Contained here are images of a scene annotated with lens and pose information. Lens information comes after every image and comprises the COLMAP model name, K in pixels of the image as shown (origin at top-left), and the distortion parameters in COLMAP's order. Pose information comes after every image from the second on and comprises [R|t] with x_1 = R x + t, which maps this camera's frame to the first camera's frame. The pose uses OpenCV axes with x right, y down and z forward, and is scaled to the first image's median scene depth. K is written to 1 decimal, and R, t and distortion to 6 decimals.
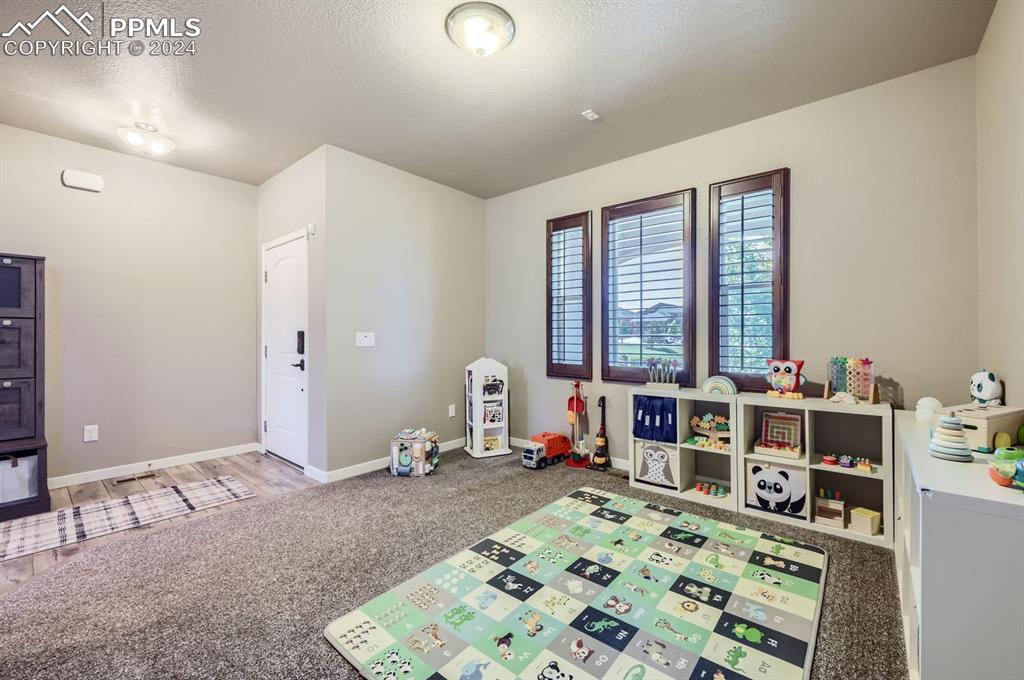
lens RADIAL K [[414.3, 0, 518.9], [0, 414.3, 333.4], [0, 0, 1]] dist [0.001424, 0.000370]
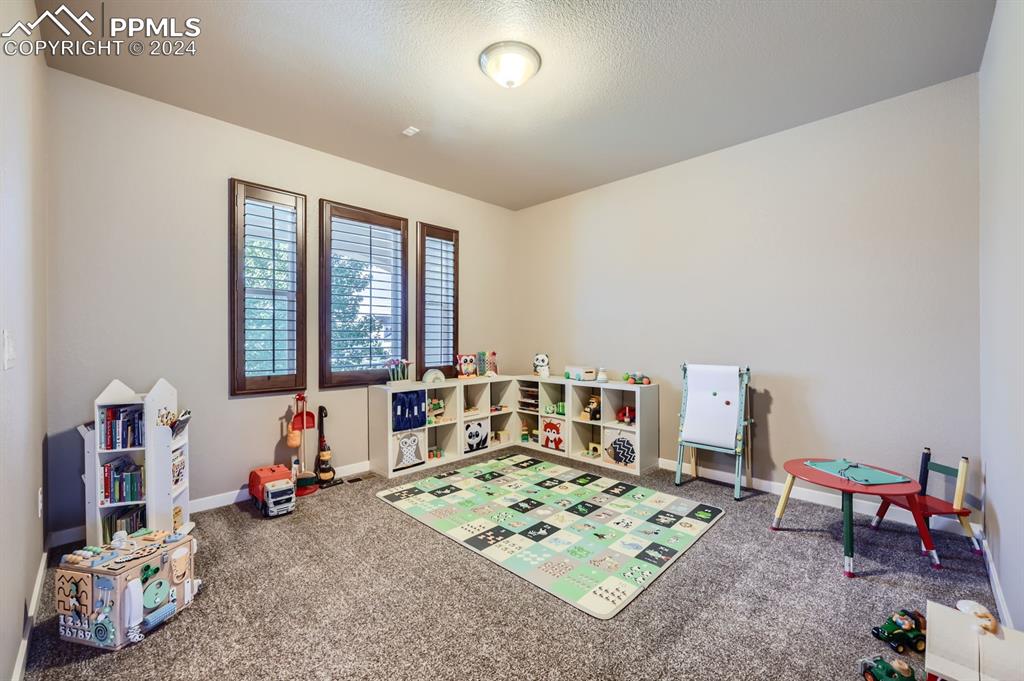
lens RADIAL K [[414.3, 0, 518.6], [0, 414.3, 342.1], [0, 0, 1]] dist [0.001424, 0.000370]
pose [[0.079962, -0.004051, 0.996790, -0.935224], [-0.000931, 0.999991, 0.004139, 0.010137], [-0.996797, -0.001259, 0.079957, 0.697853]]
